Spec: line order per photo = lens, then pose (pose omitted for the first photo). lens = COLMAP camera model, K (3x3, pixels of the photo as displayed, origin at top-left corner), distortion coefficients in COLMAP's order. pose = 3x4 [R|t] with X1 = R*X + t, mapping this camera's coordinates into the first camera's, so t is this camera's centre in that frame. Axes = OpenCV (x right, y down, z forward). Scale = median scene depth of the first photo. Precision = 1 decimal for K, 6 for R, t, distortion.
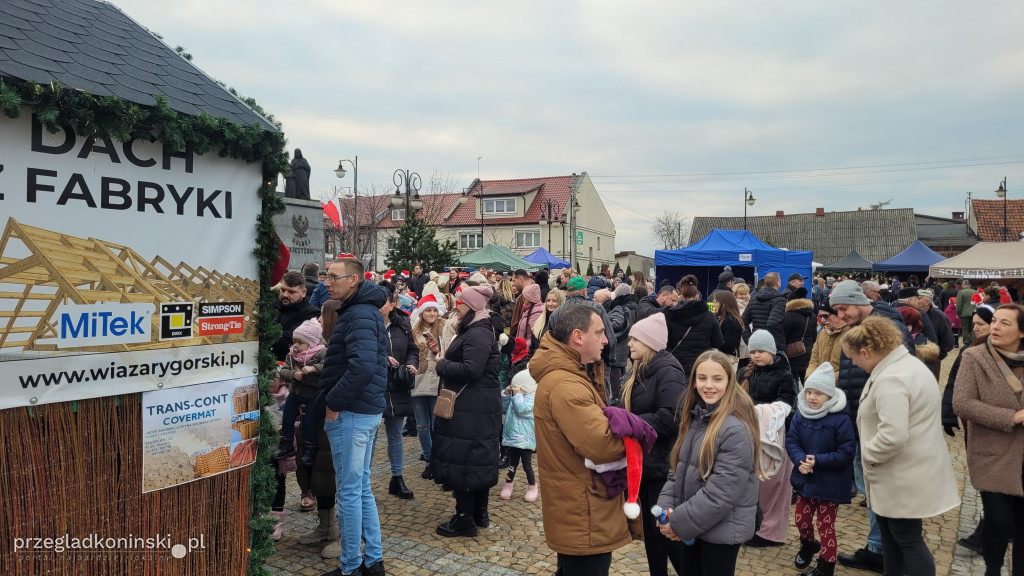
lens RADIAL K [[773.9, 0, 520.8], [0, 773.9, 285.7], [0, 0, 1]] dist [0.026269, -0.026916]
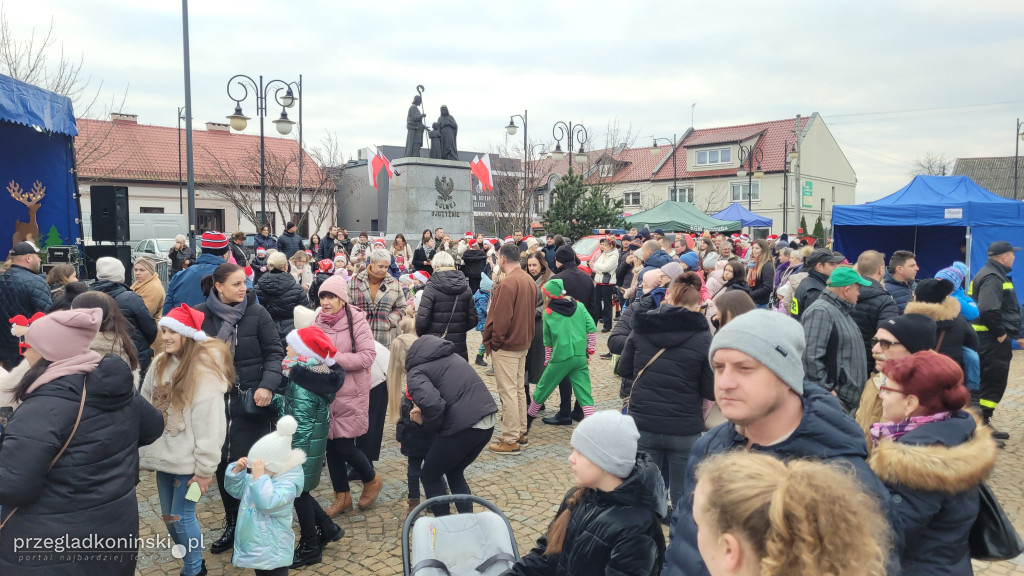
lens RADIAL K [[773.9, 0, 509.0], [0, 773.9, 287.1], [0, 0, 1]] dist [0.026269, -0.026916]
pose [[0.947674, 0.008462, -0.319128, 0.065327], [0.010386, 0.998302, 0.057313, -0.006979], [0.319071, -0.057628, 0.945977, 0.088787]]
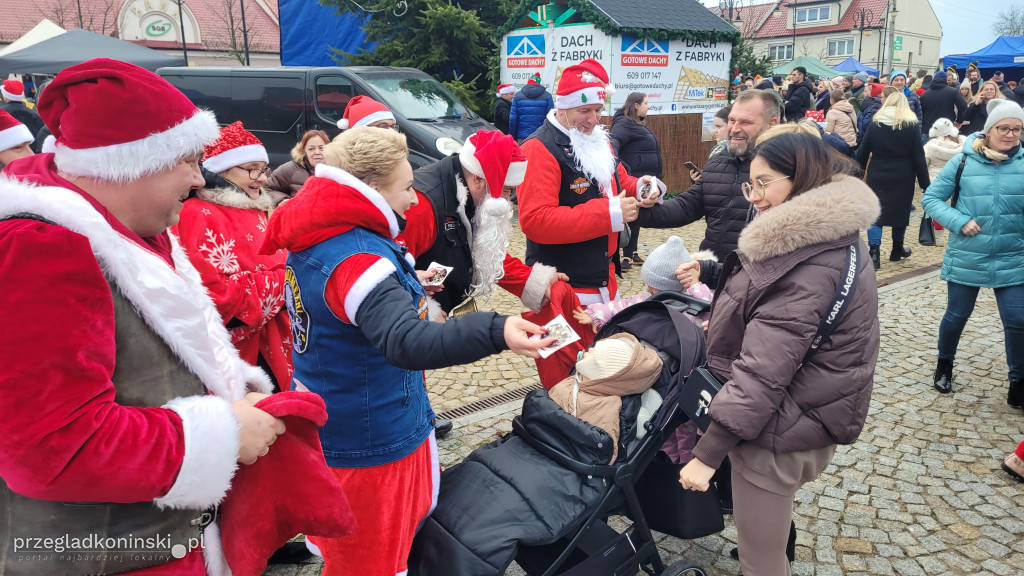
lens RADIAL K [[773.9, 0, 514.5], [0, 773.9, 293.6], [0, 0, 1]] dist [0.026269, -0.026916]
pose [[0.929204, 0.062452, -0.364253, 0.006023], [0.025930, 0.972172, 0.232828, 0.008035], [0.368657, -0.225789, 0.901727, -0.244549]]
